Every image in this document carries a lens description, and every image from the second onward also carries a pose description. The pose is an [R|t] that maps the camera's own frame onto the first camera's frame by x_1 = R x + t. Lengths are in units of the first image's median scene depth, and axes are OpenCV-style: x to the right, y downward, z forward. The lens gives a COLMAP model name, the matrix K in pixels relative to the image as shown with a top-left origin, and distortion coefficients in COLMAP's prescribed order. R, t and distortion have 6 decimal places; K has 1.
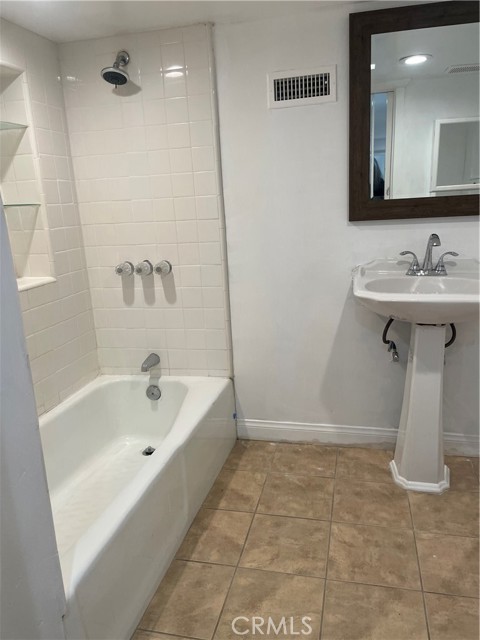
lens RADIAL K [[490.1, 0, 240.6], [0, 490.1, 320.4], [0, 0, 1]] dist [0.084453, -0.116726]
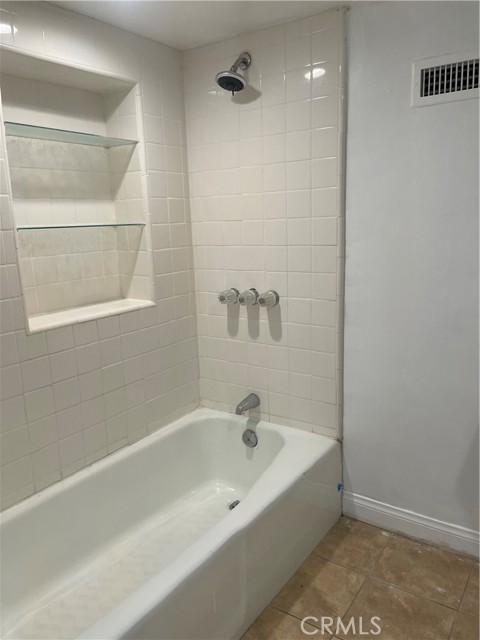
lens RADIAL K [[490.1, 0, 237.2], [0, 490.1, 317.4], [0, 0, 1]] dist [0.084453, -0.116726]
pose [[0.931576, 0.092059, -0.351698, 0.103071], [-0.099326, 0.995051, -0.002634, -0.071775], [0.349715, 0.037386, 0.936110, 0.189702]]
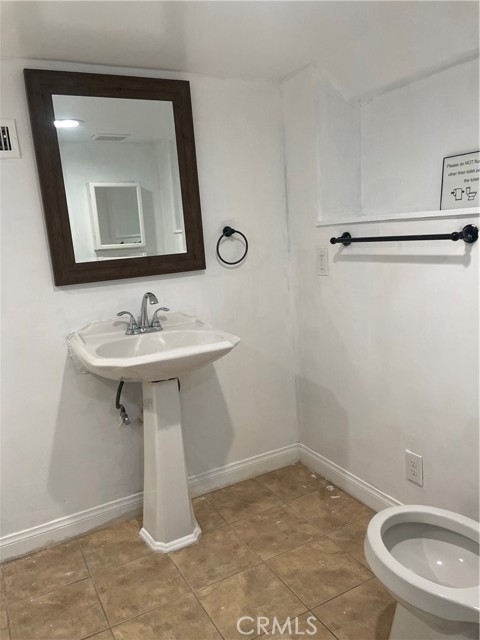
lens RADIAL K [[490.1, 0, 240.5], [0, 490.1, 318.7], [0, 0, 1]] dist [0.084453, -0.116726]
pose [[0.742524, -0.123719, 0.658295, -0.130416], [0.195190, 0.980106, -0.035965, -0.041246], [-0.640749, 0.155197, 0.751901, 0.101353]]
